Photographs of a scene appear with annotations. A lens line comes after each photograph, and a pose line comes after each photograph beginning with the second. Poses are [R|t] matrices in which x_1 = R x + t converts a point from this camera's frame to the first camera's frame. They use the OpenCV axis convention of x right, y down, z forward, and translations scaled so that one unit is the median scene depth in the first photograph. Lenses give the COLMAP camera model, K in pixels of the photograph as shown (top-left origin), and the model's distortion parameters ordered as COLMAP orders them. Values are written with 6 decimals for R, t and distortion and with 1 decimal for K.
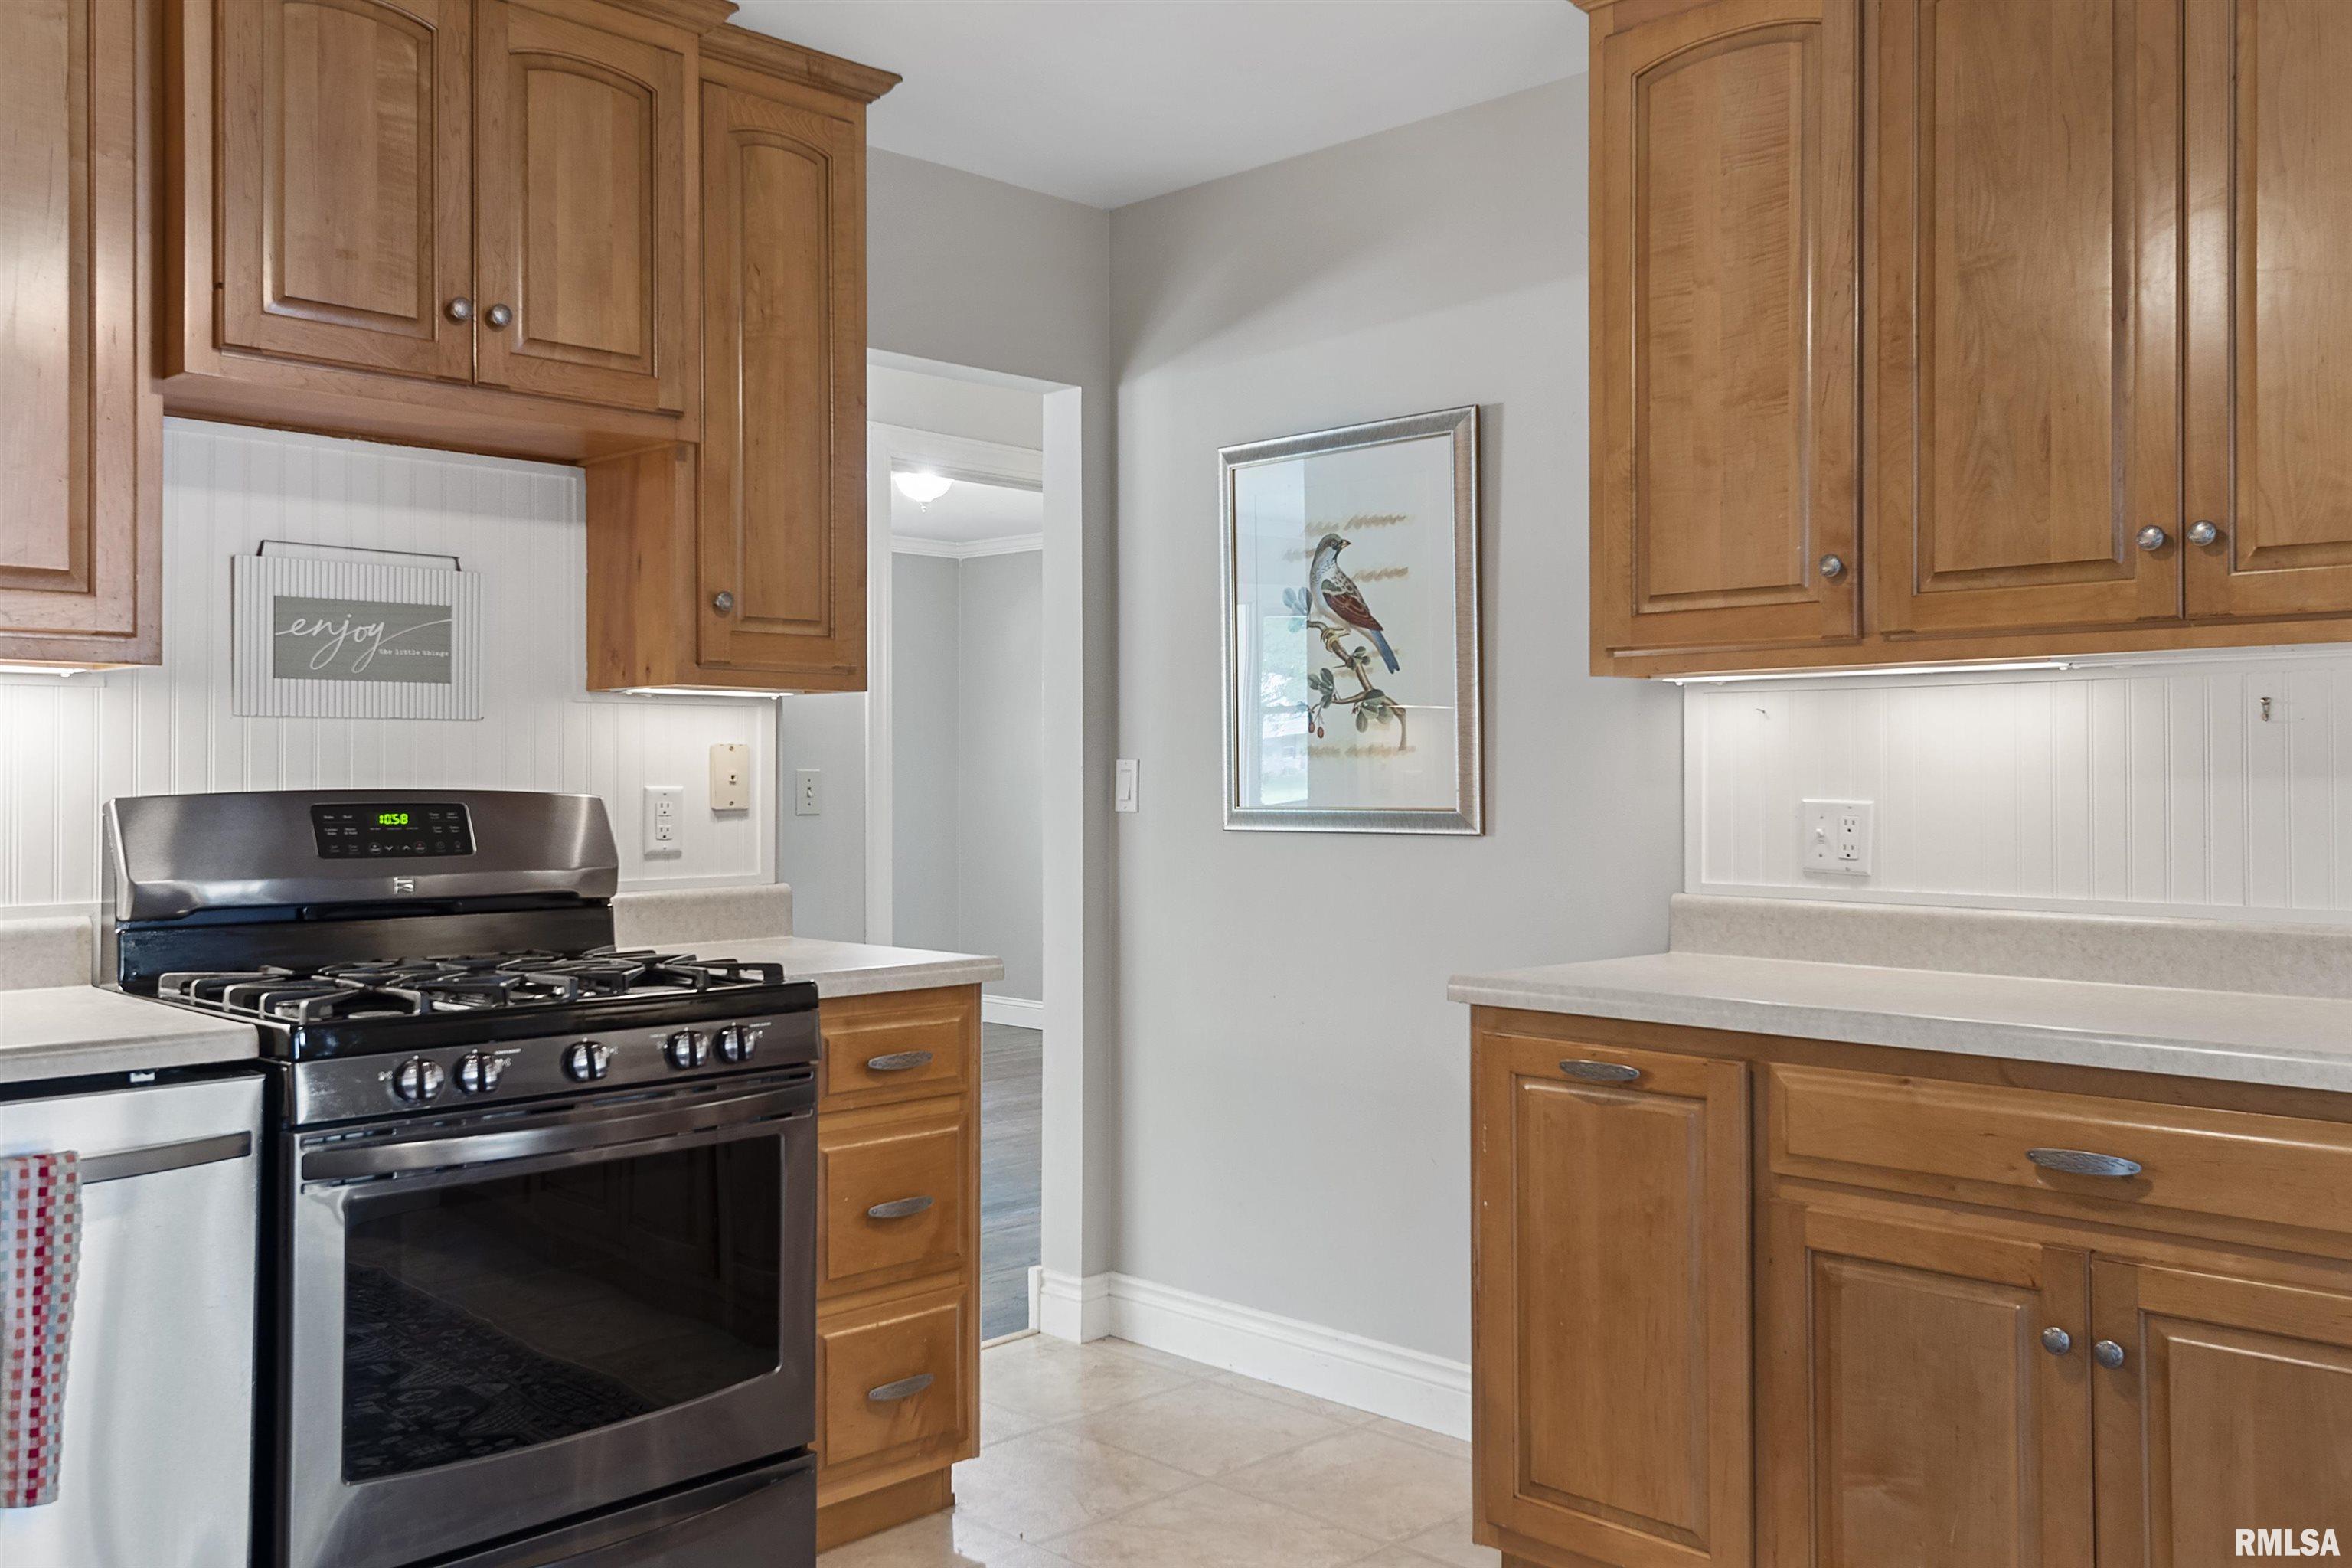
lens RADIAL K [[1943.5, 0, 1177.4], [0, 1943.5, 763.2], [0, 0, 1]] dist [0.015820, 0.000537]
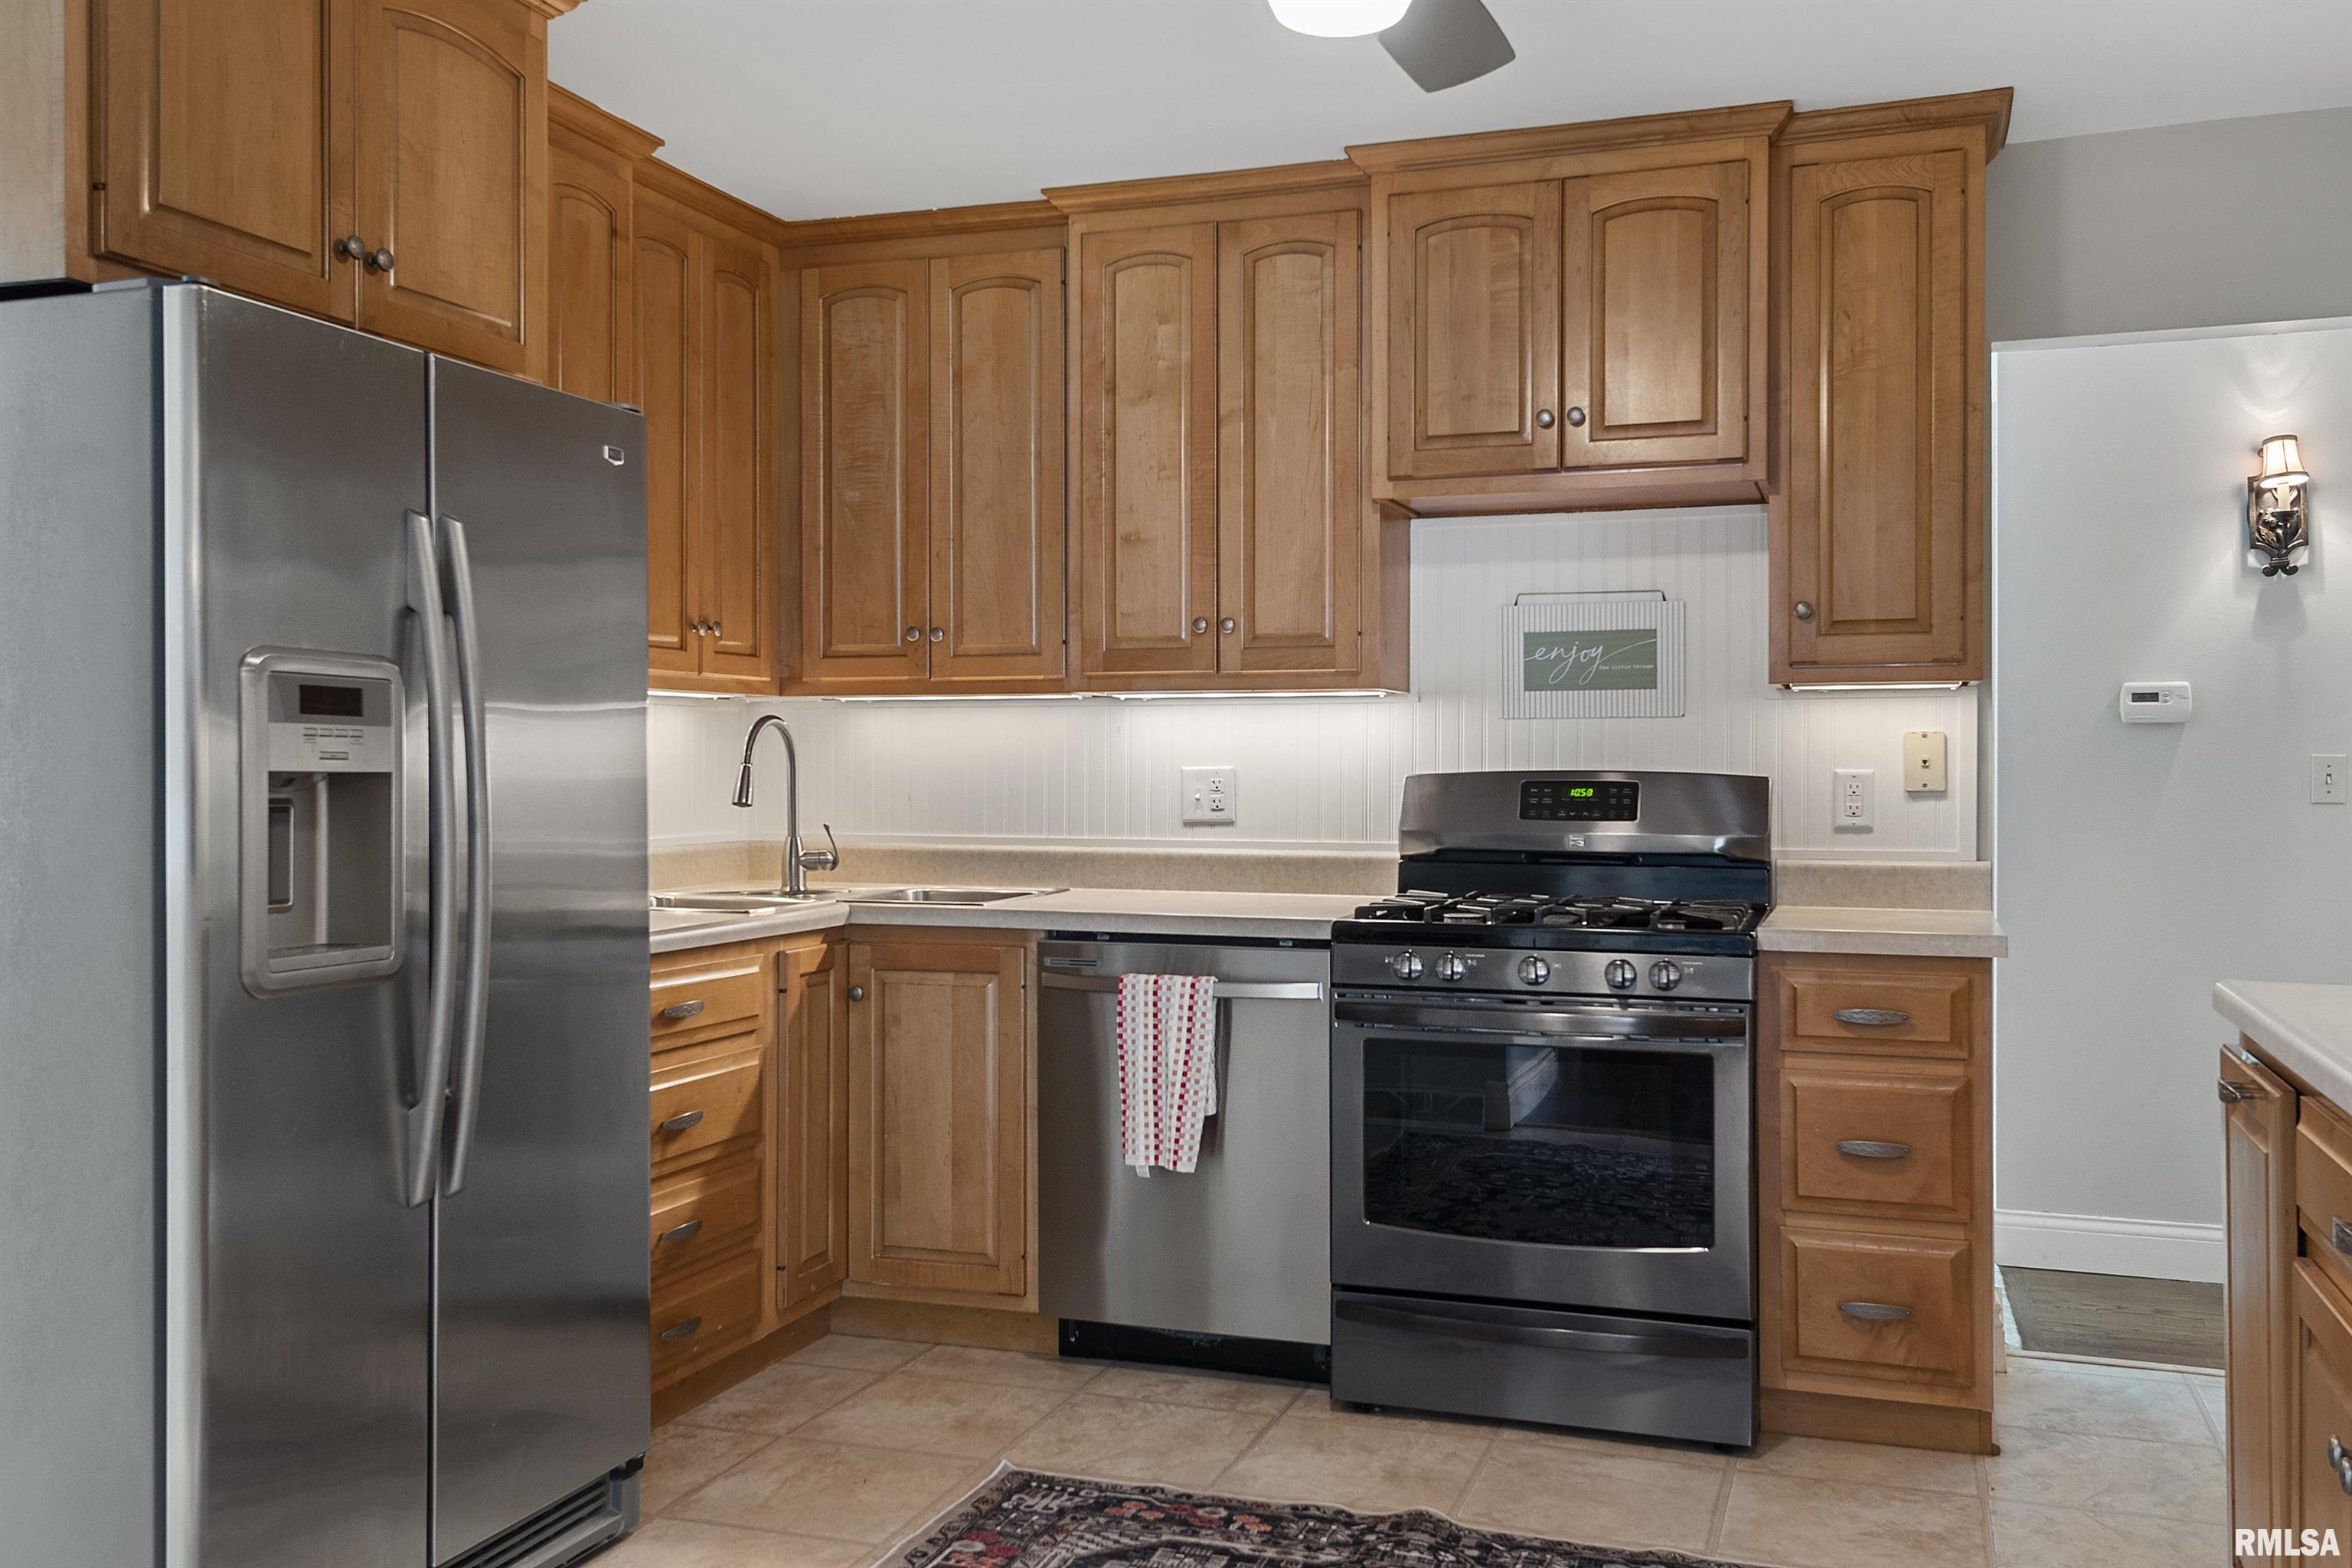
lens RADIAL K [[2040.3, 0, 1175.8], [0, 2040.3, 777.9], [0, 0, 1]] dist [0.018553, -0.013851]
pose [[0.415126, 0.007116, -0.909736, 0.752926], [0.004849, 0.999938, 0.010035, 0.002956], [0.909751, -0.008577, 0.415065, 0.154920]]
